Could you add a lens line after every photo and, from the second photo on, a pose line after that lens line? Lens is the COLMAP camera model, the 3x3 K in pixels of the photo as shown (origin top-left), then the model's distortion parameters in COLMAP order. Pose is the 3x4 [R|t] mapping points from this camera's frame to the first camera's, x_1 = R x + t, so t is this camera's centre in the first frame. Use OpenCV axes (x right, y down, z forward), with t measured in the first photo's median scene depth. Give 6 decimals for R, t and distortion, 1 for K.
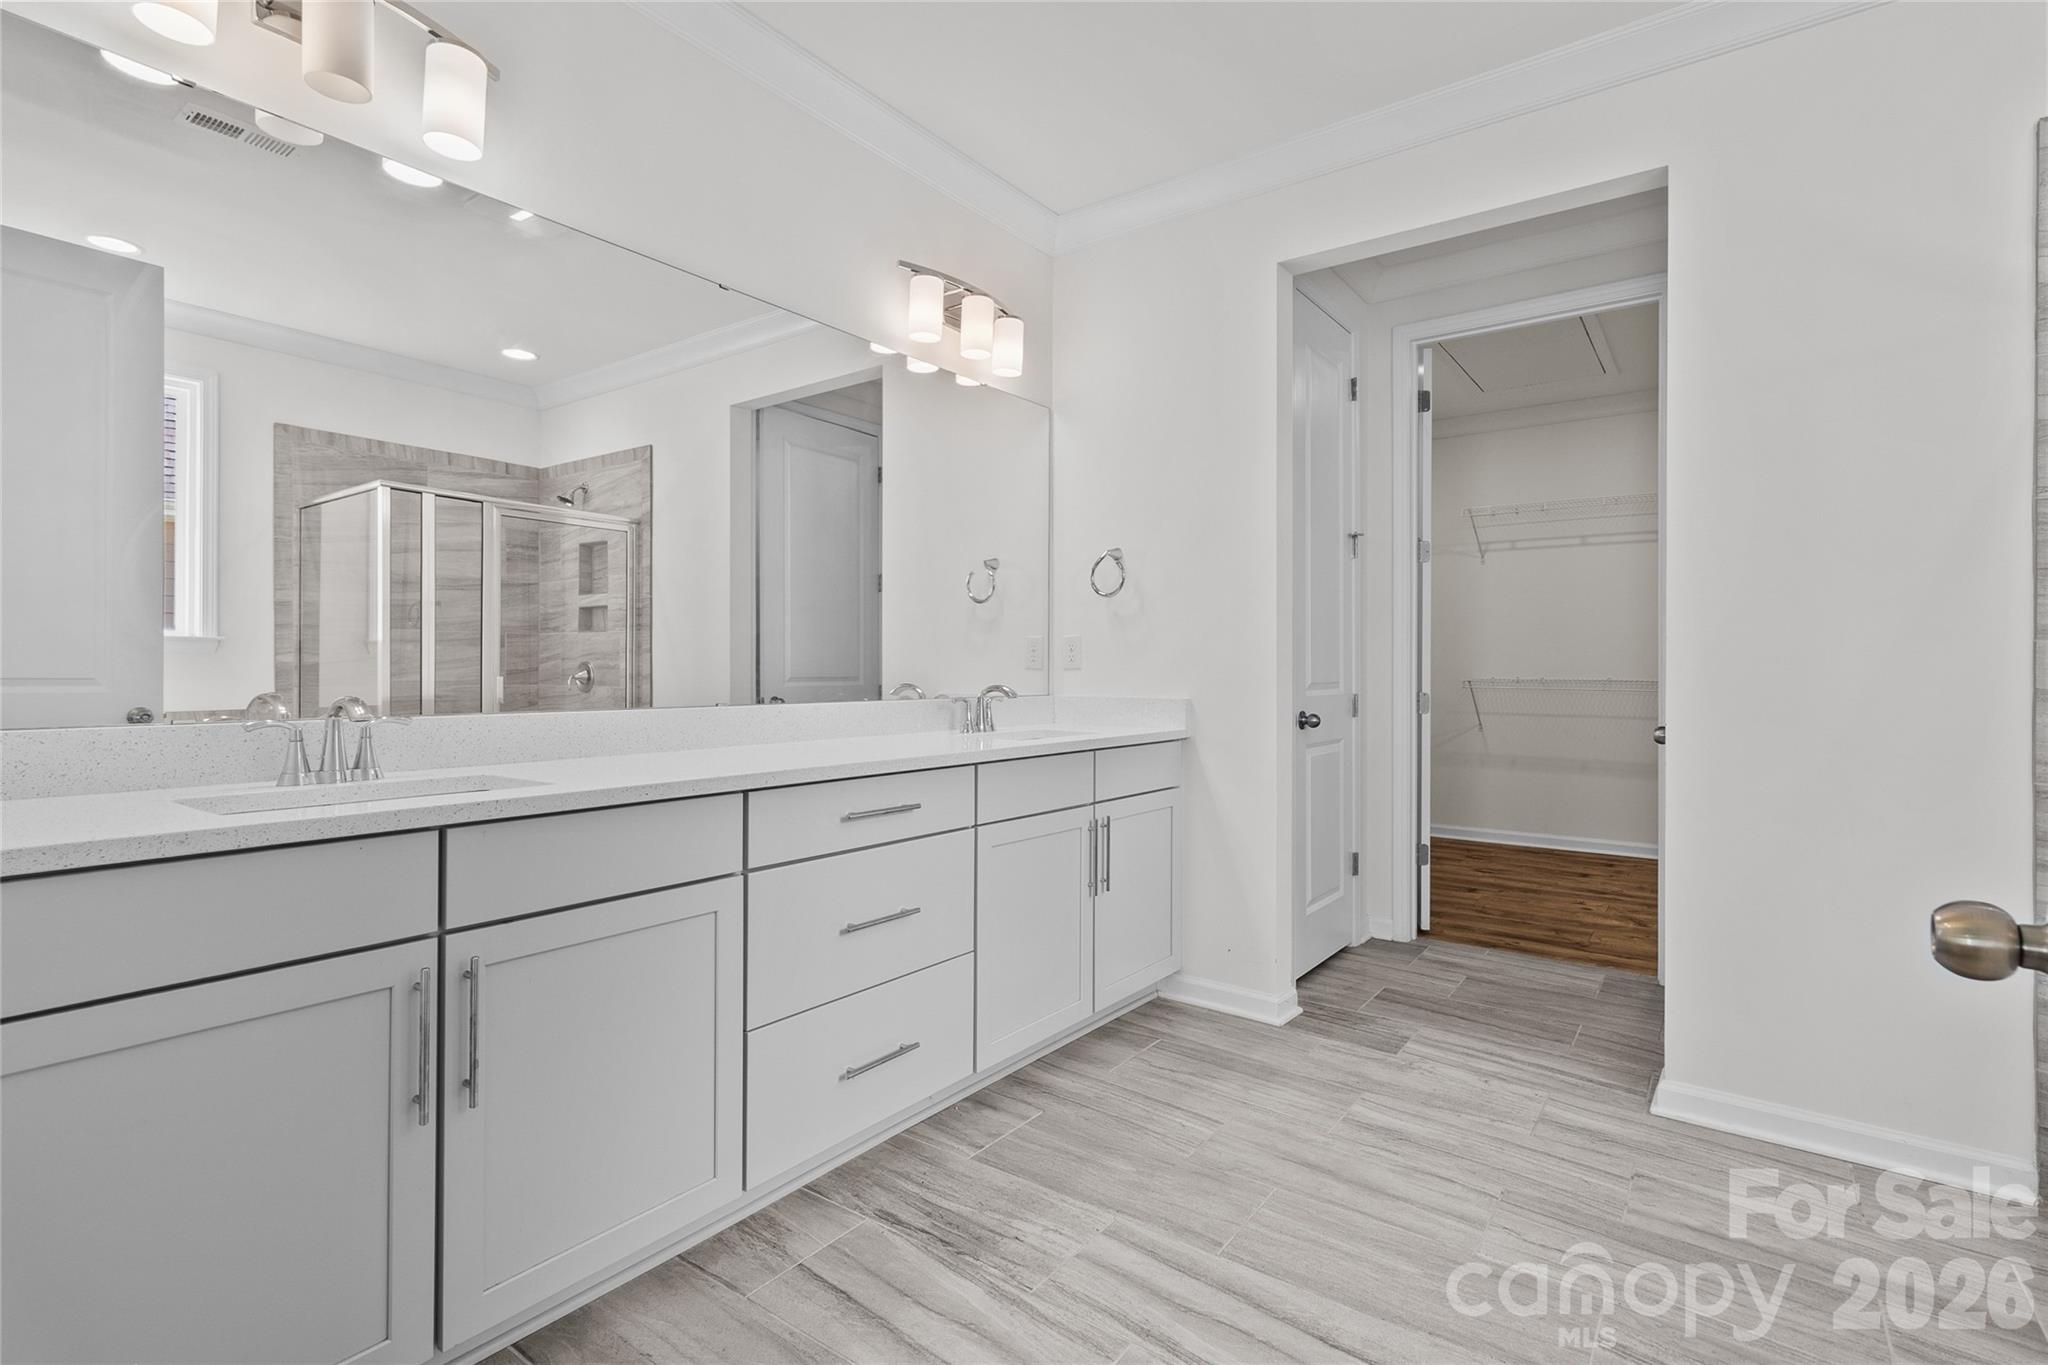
lens RADIAL K [[934.0, 0, 1035.2], [0, 934.0, 666.0], [0, 0, 1]] dist [-0.004925, -0.000788]
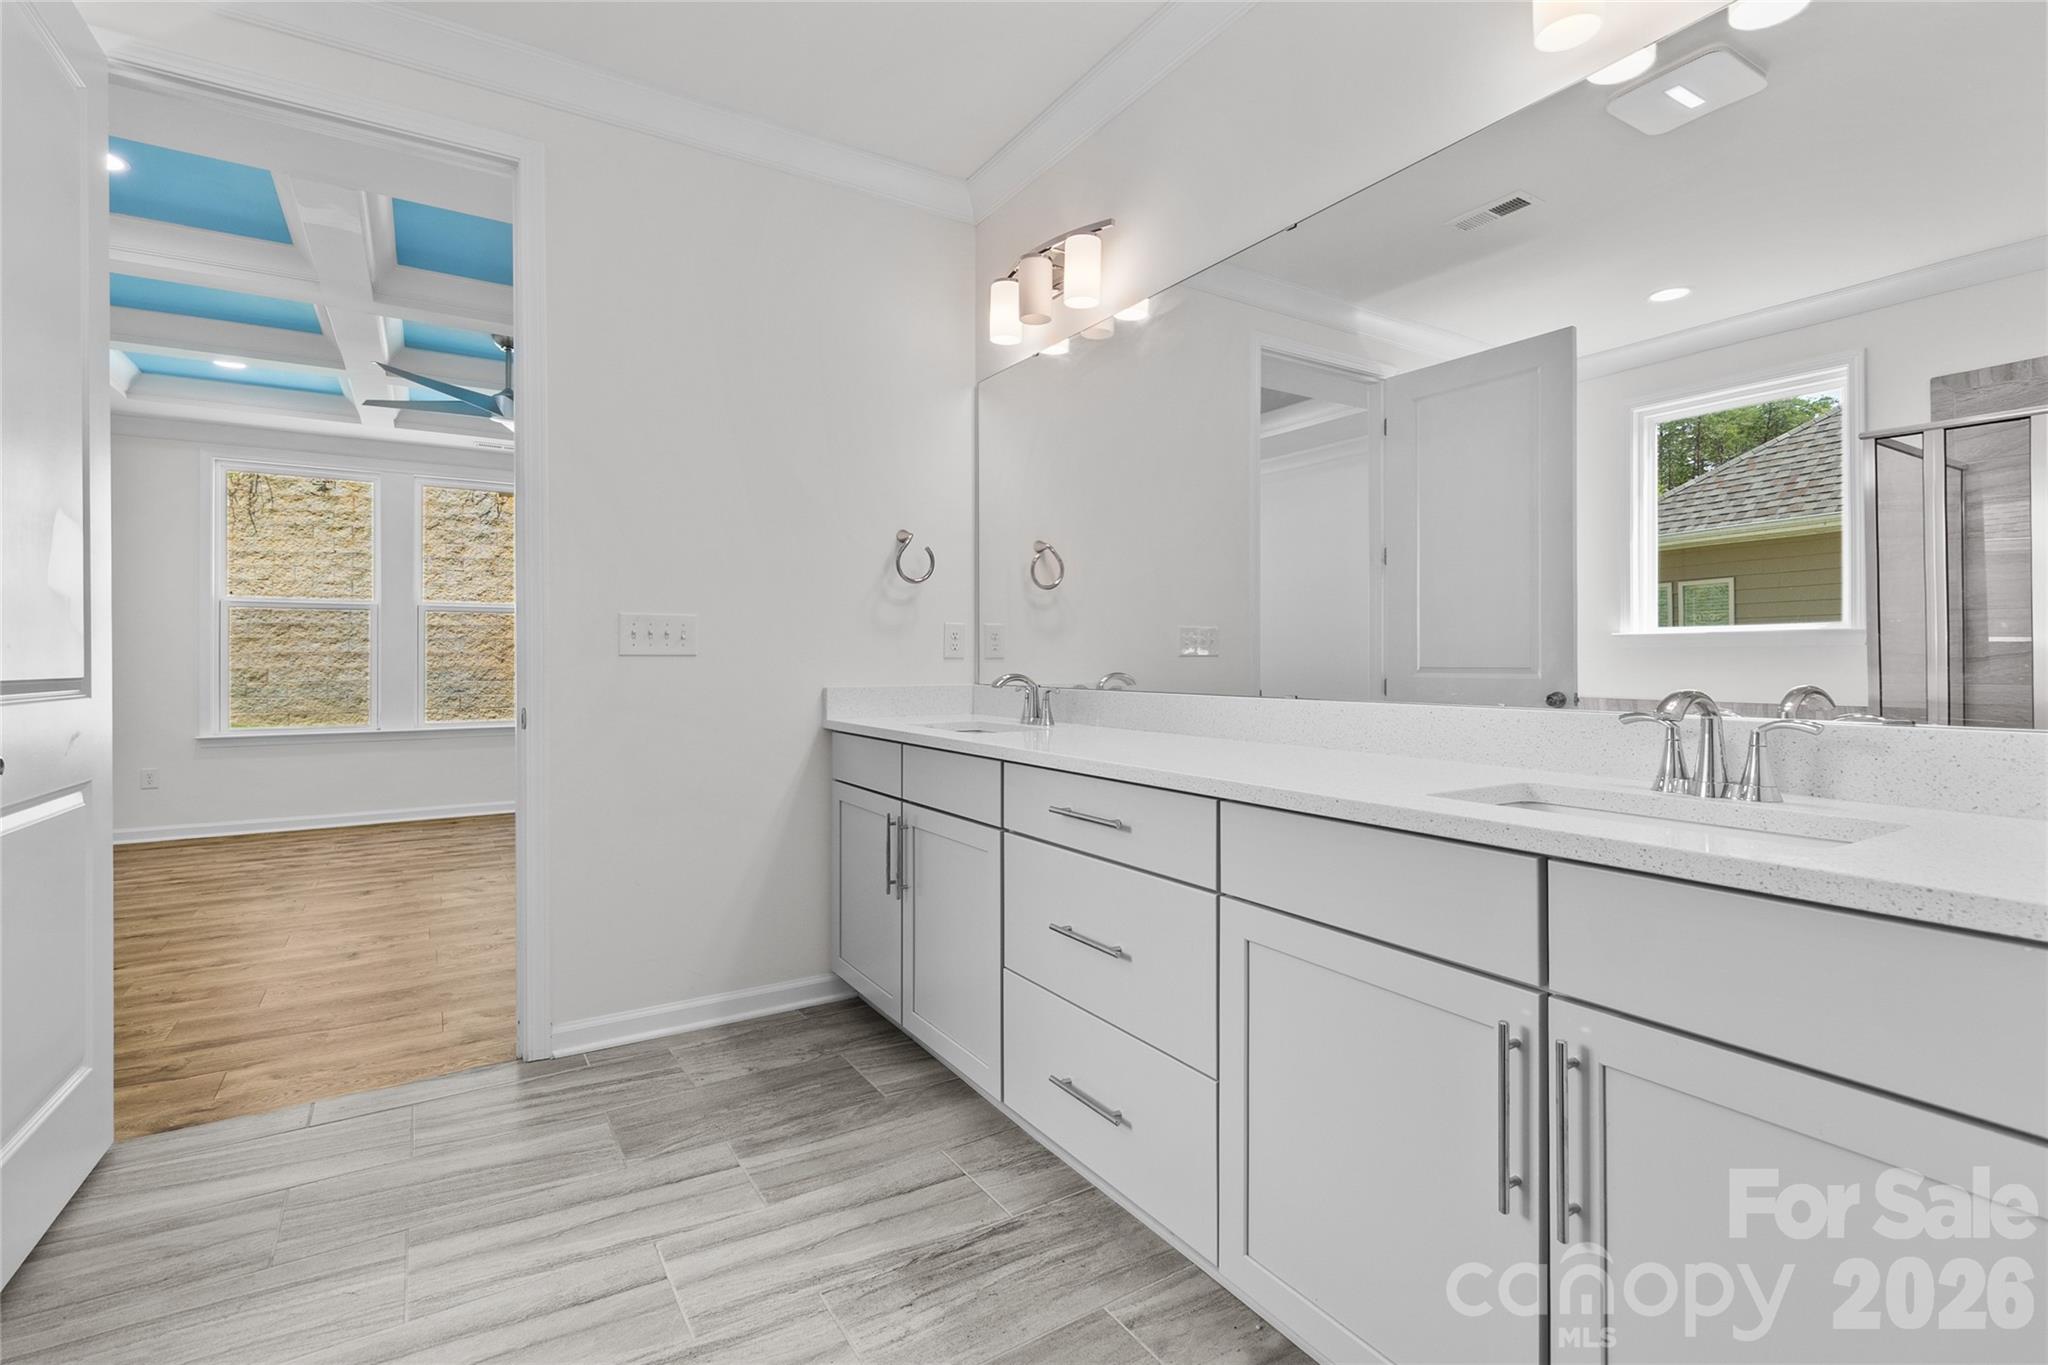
lens RADIAL K [[934.0, 0, 1037.5], [0, 934.0, 672.0], [0, 0, 1]] dist [-0.004925, -0.000788]
pose [[-0.339066, 0.008813, -0.940721, 0.701498], [-0.003199, 0.999940, 0.010521, 0.011800], [0.940757, 0.006577, -0.339017, 1.306067]]
